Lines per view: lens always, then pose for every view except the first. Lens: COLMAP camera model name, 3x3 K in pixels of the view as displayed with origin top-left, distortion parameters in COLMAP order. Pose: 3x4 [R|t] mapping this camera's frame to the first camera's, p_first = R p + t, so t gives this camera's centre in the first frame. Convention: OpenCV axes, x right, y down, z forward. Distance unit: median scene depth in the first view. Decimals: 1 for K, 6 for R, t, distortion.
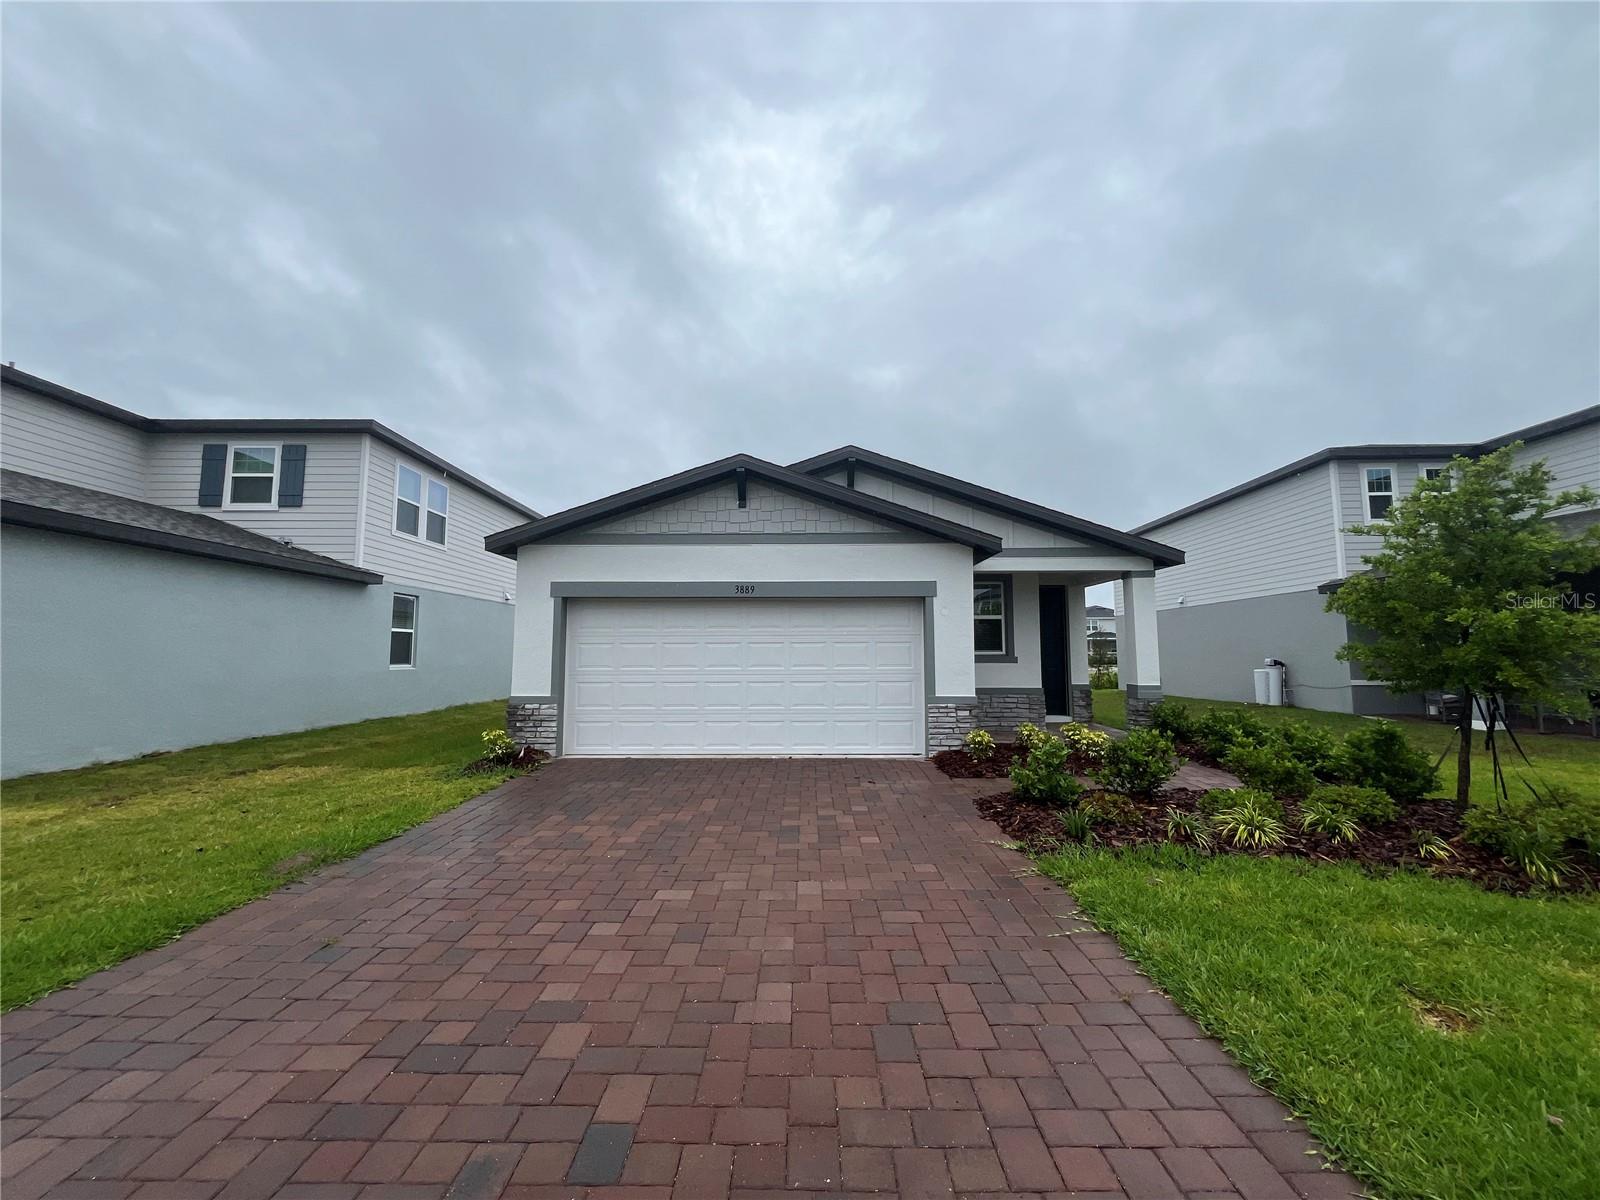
lens RADIAL K [[642.4, 0, 796.7], [0, 642.4, 603.1], [0, 0, 1]] dist [-0.004345, 0.000822]
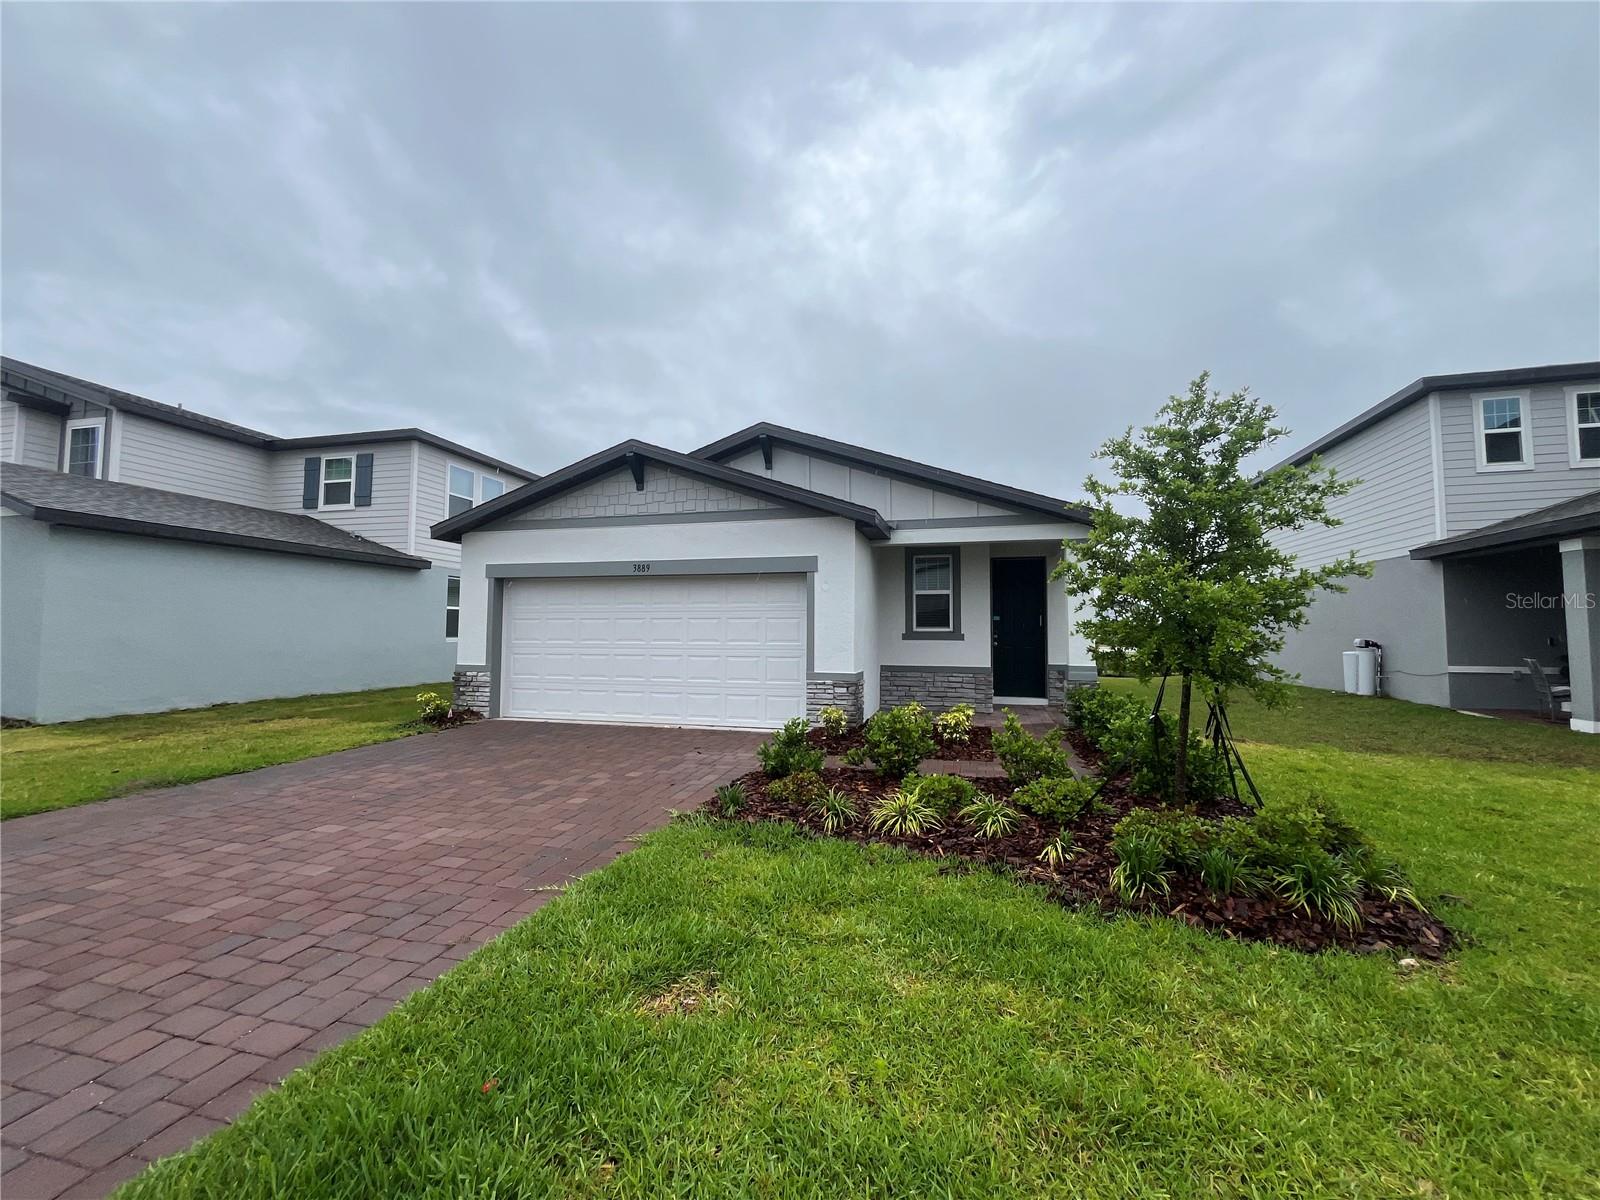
lens RADIAL K [[642.4, 0, 795.9], [0, 642.4, 598.6], [0, 0, 1]] dist [-0.004345, 0.000822]
pose [[0.970021, -0.007002, -0.242920, 0.404491], [0.013782, 0.999561, 0.026224, 0.004869], [0.242630, -0.028786, 0.969692, 0.032697]]
